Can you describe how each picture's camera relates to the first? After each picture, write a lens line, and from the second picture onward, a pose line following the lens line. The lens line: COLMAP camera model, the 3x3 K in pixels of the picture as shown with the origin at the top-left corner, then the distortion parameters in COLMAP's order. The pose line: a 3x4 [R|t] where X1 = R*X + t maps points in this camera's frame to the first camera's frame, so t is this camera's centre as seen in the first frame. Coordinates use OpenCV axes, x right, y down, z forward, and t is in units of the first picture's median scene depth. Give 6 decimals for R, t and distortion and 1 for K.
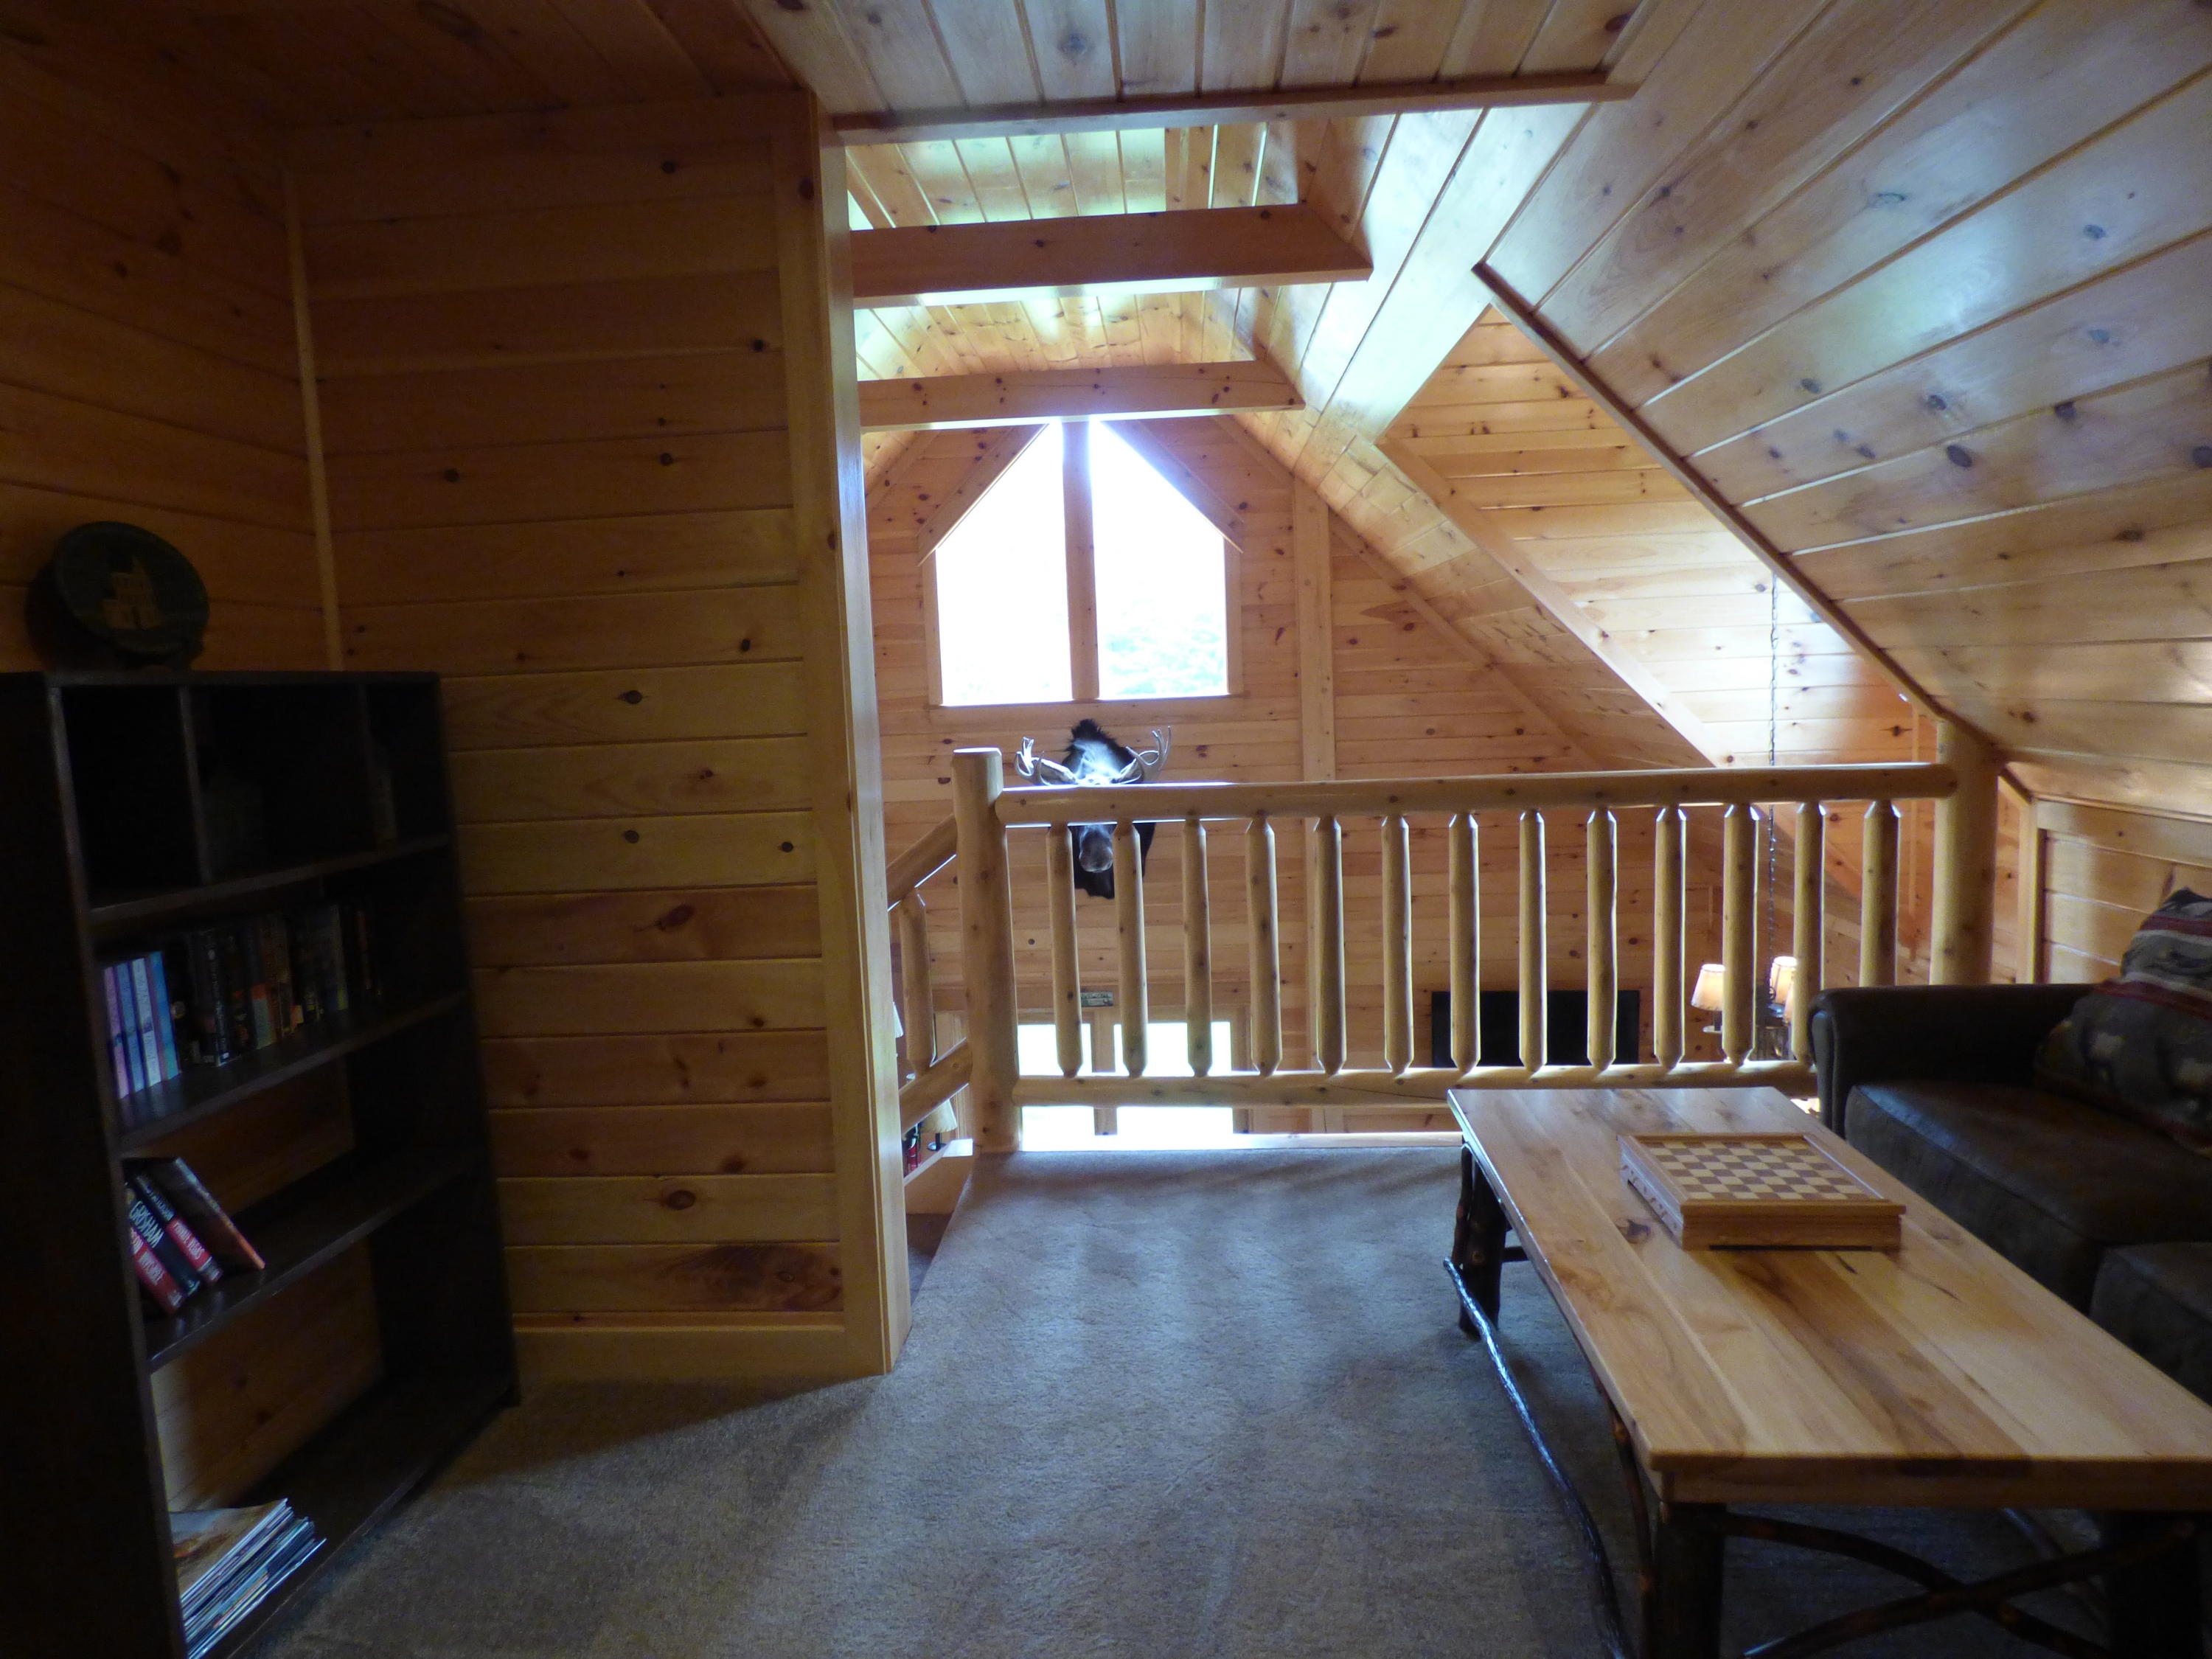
lens RADIAL K [[1370.5, 0, 1106.0], [0, 1370.5, 829.5], [0, 0, 1]] dist [-0.002275, 0.000298]
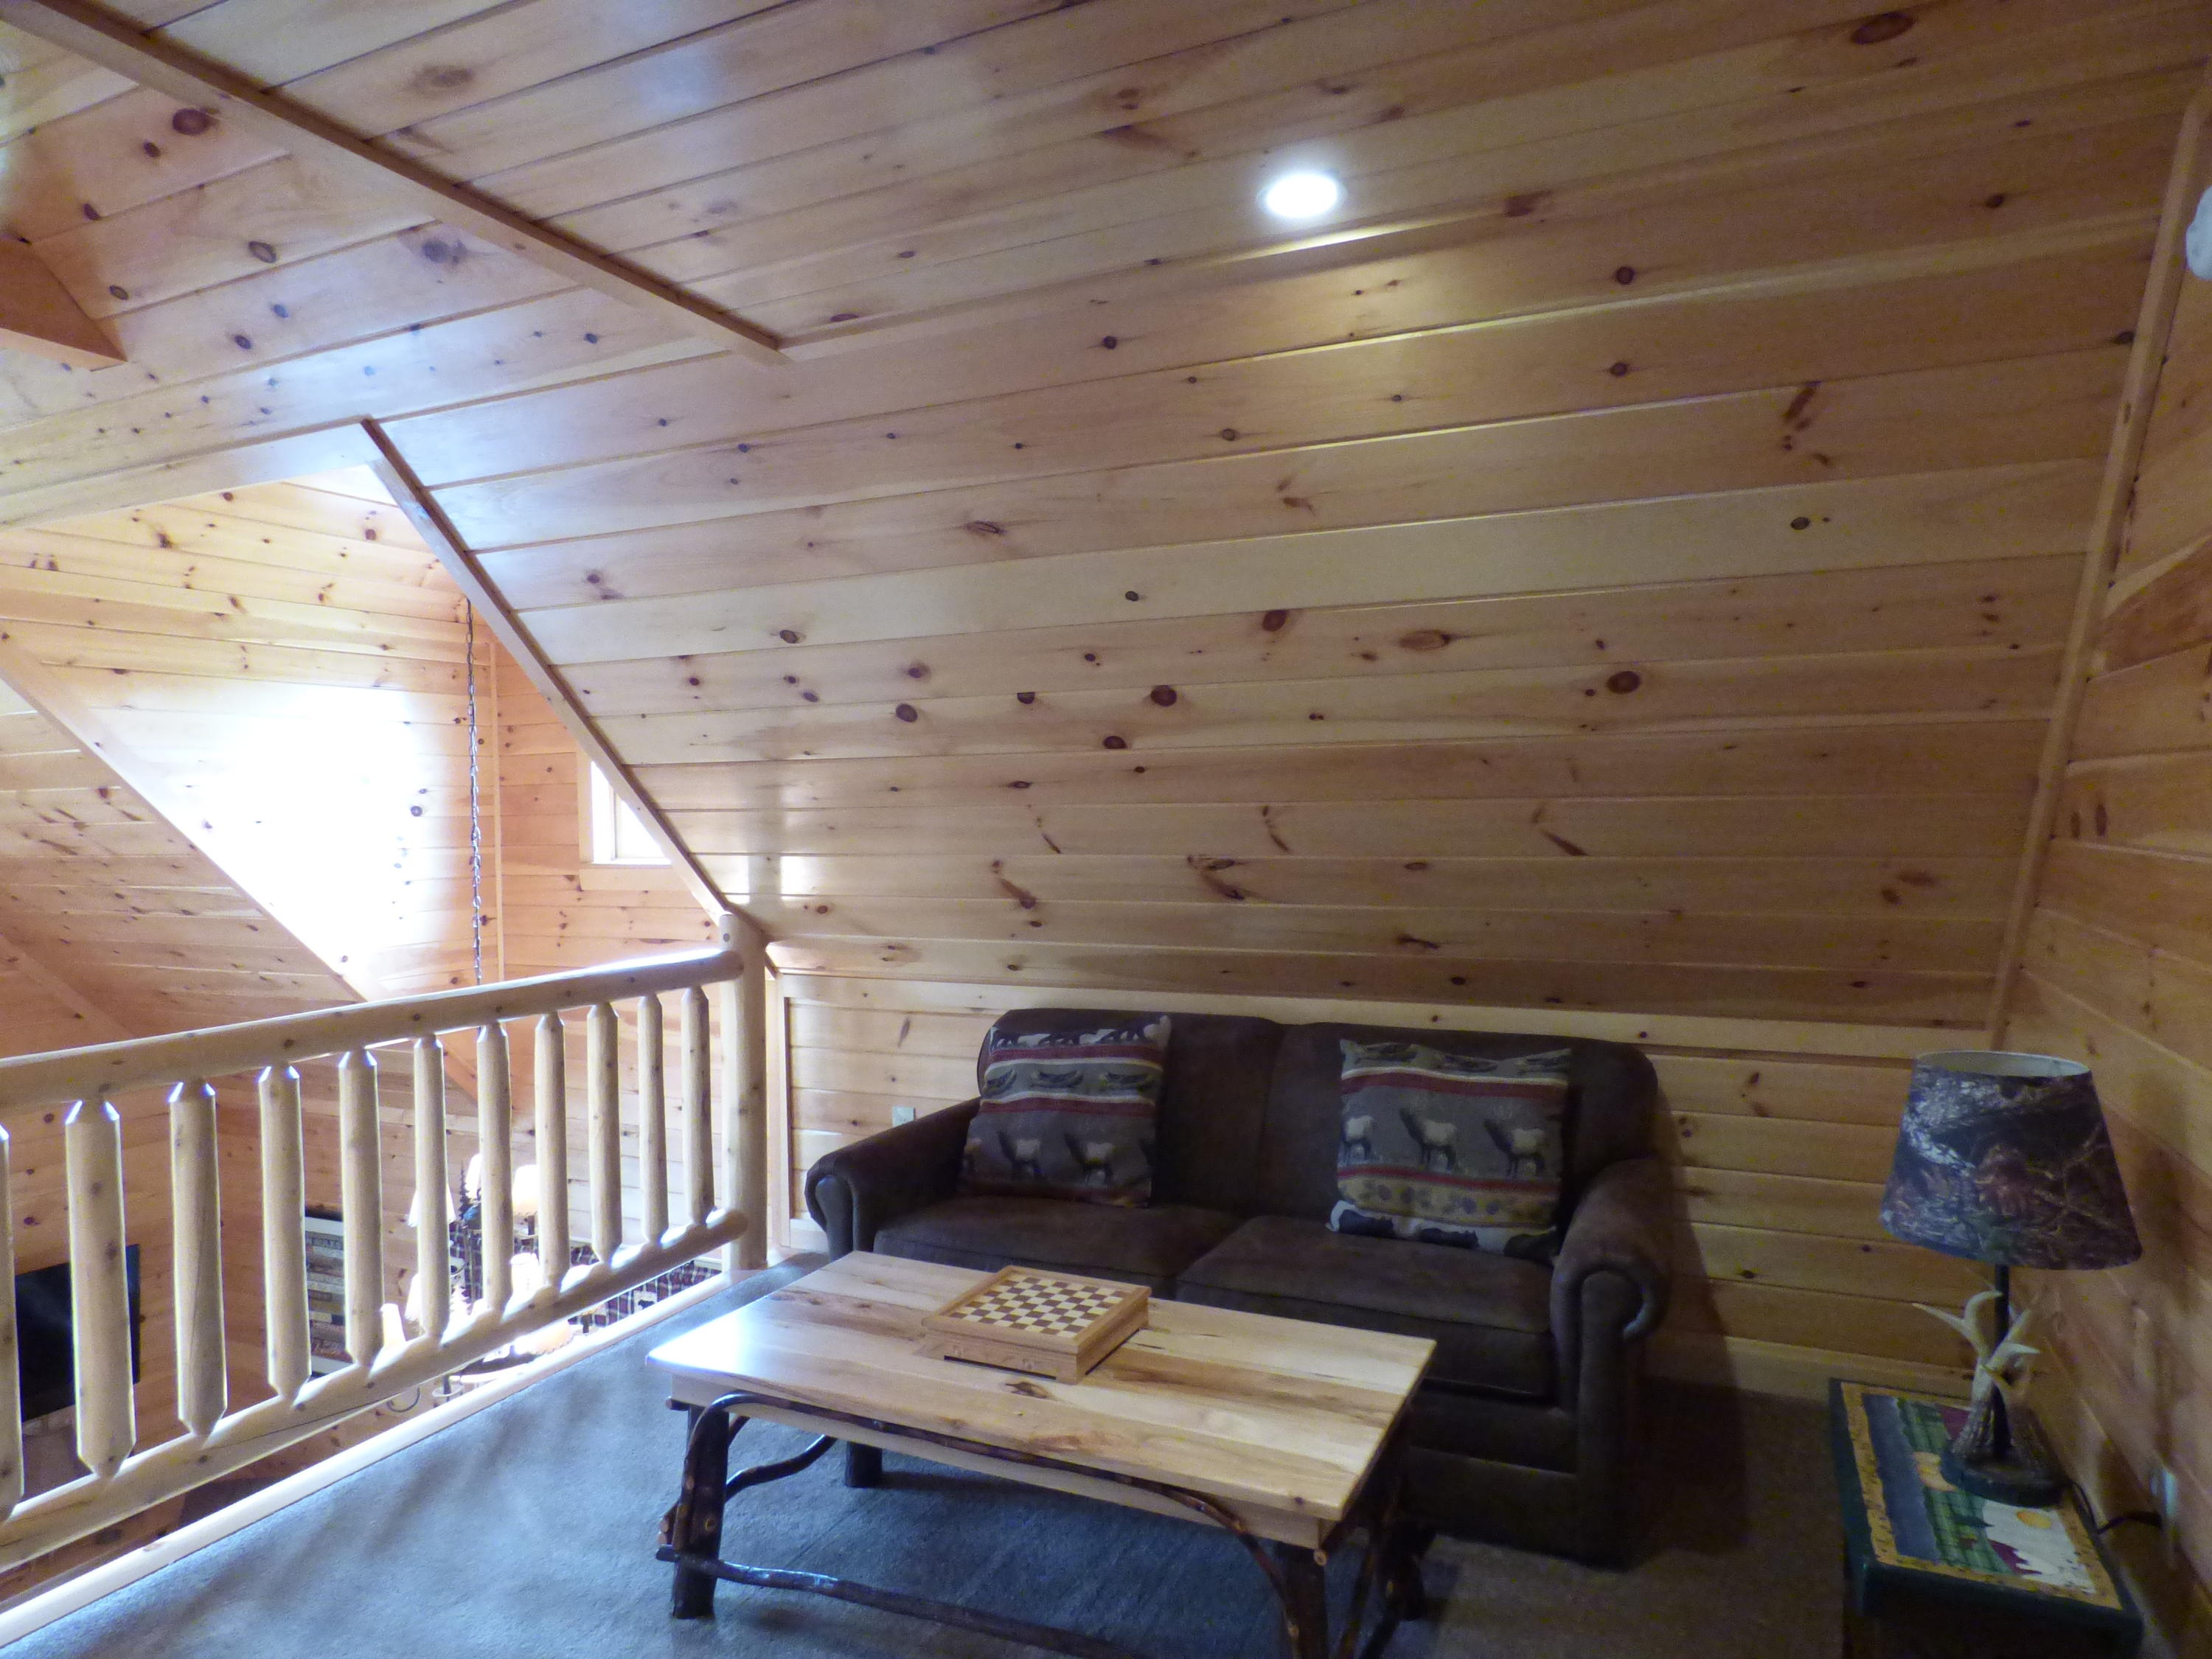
lens RADIAL K [[1357.7, 0, 1106.0], [0, 1357.7, 829.5], [0, 0, 1]] dist [0.004394, 0.002181]
pose [[0.361655, 0.012944, 0.932222, -0.511633], [0.104544, 0.993034, -0.054346, -0.077354], [-0.926432, 0.117112, 0.357782, 0.388941]]
